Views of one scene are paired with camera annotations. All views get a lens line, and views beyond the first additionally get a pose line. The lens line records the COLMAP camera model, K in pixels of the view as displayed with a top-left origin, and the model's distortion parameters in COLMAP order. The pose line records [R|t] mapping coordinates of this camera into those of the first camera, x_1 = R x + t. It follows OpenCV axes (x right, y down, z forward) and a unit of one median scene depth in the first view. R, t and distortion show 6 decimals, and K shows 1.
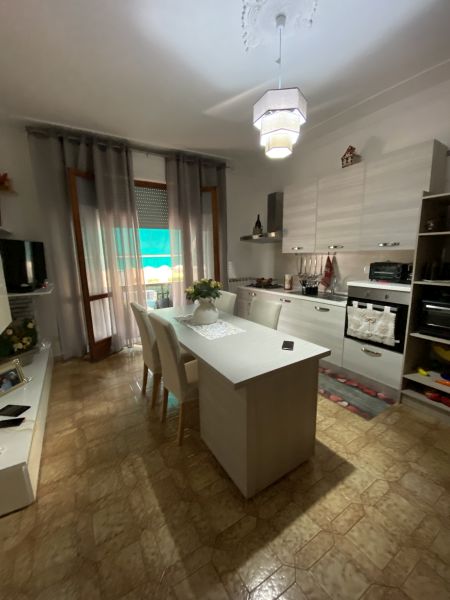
lens RADIAL K [[241.9, 0, 217.9], [0, 241.9, 300.9], [0, 0, 1]] dist [0.001871, -0.013102]
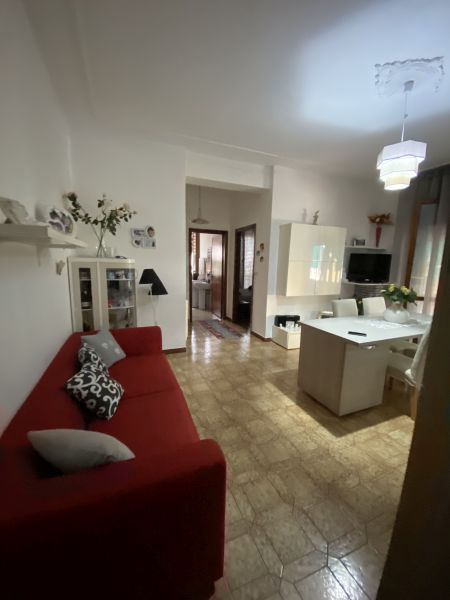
lens RADIAL K [[239.5, 0, 221.5], [0, 239.5, 302.5], [0, 0, 1]] dist [0.022712, -0.019500]
pose [[-0.166927, 0.184720, -0.968511, 1.191157], [-0.201084, 0.955270, 0.216852, -0.086286], [0.965246, 0.230951, -0.122316, 0.277058]]
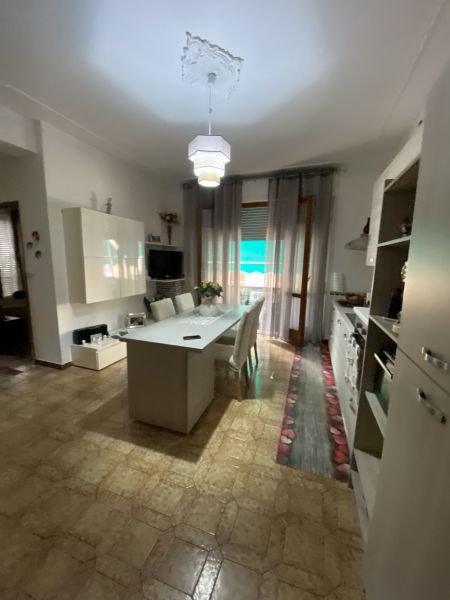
lens RADIAL K [[243.6, 0, 225.0], [0, 243.6, 300.0], [0, 0, 1]] dist [0.018239, -0.020718]
pose [[0.629760, 0.153828, -0.761406, 0.936007], [-0.175470, 0.983032, 0.053473, -0.073173], [0.756712, 0.099929, 0.646066, 0.211817]]
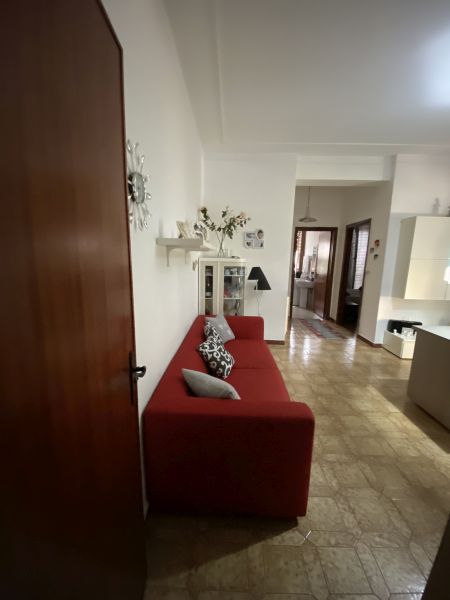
lens RADIAL K [[241.9, 0, 217.9], [0, 241.9, 300.9], [0, 0, 1]] dist [0.001871, -0.013102]
pose [[-0.560237, 0.160117, -0.812709, 1.345542], [-0.156106, 0.943150, 0.293427, -0.100571], [0.813489, 0.291258, -0.503393, 0.314949]]
